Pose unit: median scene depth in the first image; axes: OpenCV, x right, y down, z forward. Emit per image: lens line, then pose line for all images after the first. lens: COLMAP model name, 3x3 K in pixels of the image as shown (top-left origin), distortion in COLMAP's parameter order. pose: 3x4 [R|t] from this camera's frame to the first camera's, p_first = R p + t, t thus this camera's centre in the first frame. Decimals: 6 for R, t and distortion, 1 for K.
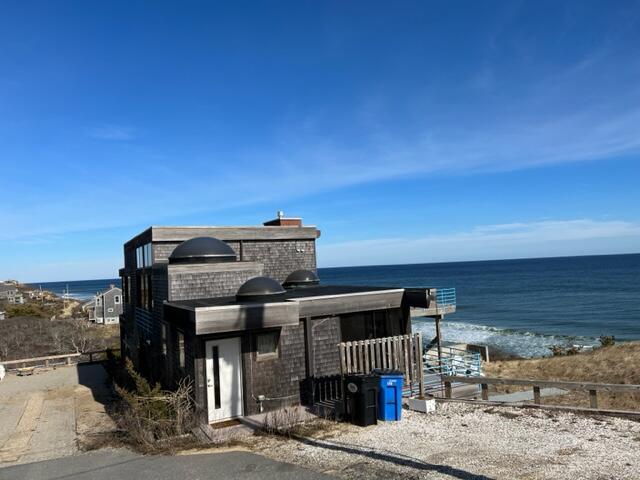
lens RADIAL K [[478.8, 0, 320.0], [0, 478.8, 240.0], [0, 0, 1]] dist [0.045964, -0.003668]
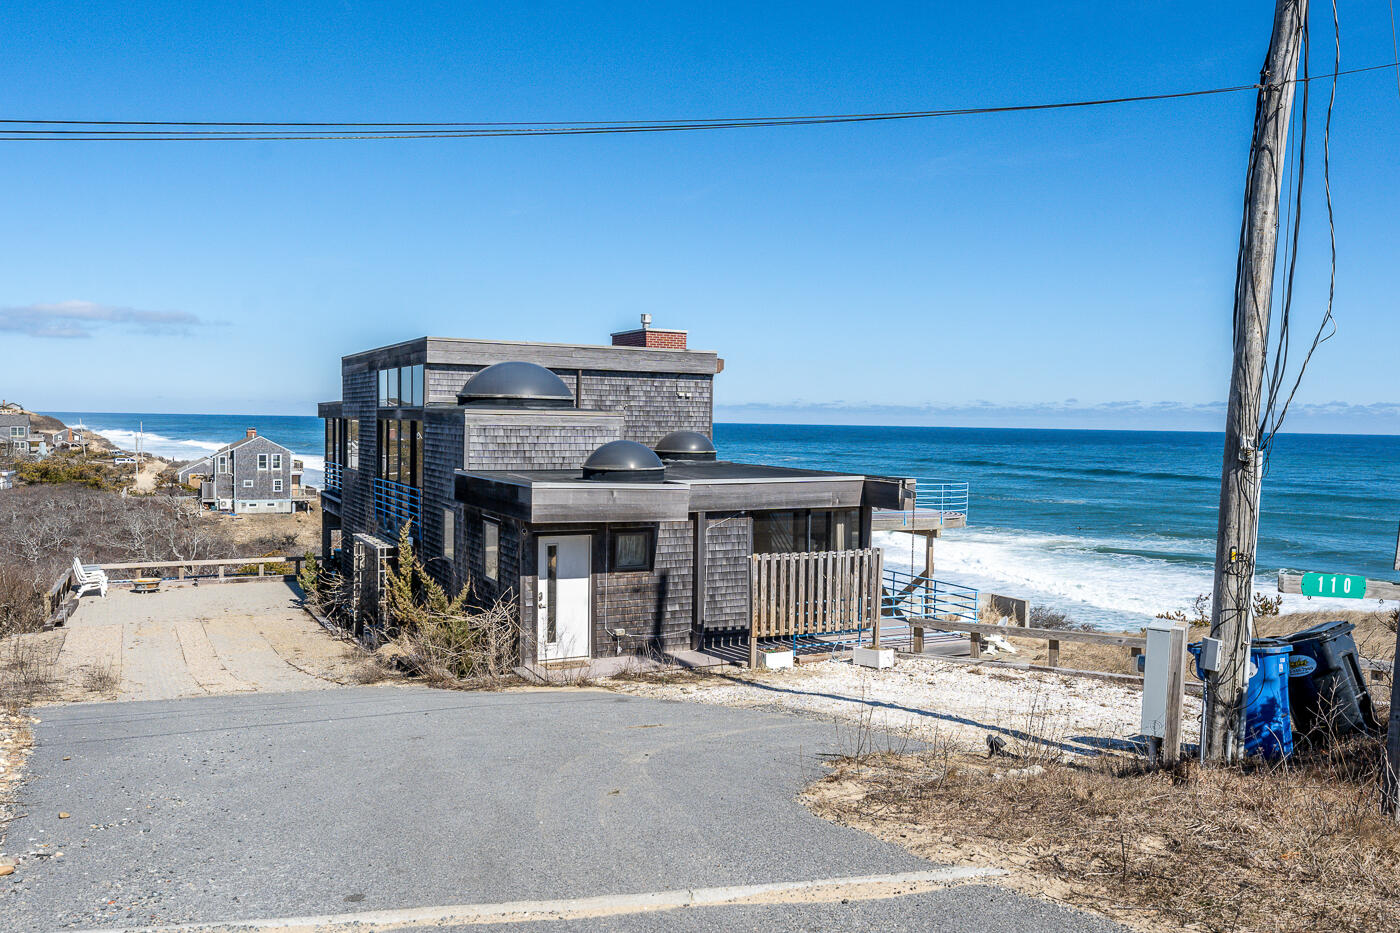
lens RADIAL K [[1086.3, 0, 700.0], [0, 1086.3, 466.5], [0, 0, 1]] dist [0.027943, -0.001547]
pose [[0.997785, 0.066518, 0.001114, -0.029142], [-0.066304, 0.992932, 0.098433, -0.028903], [0.005441, -0.098288, 0.995143, -0.339227]]
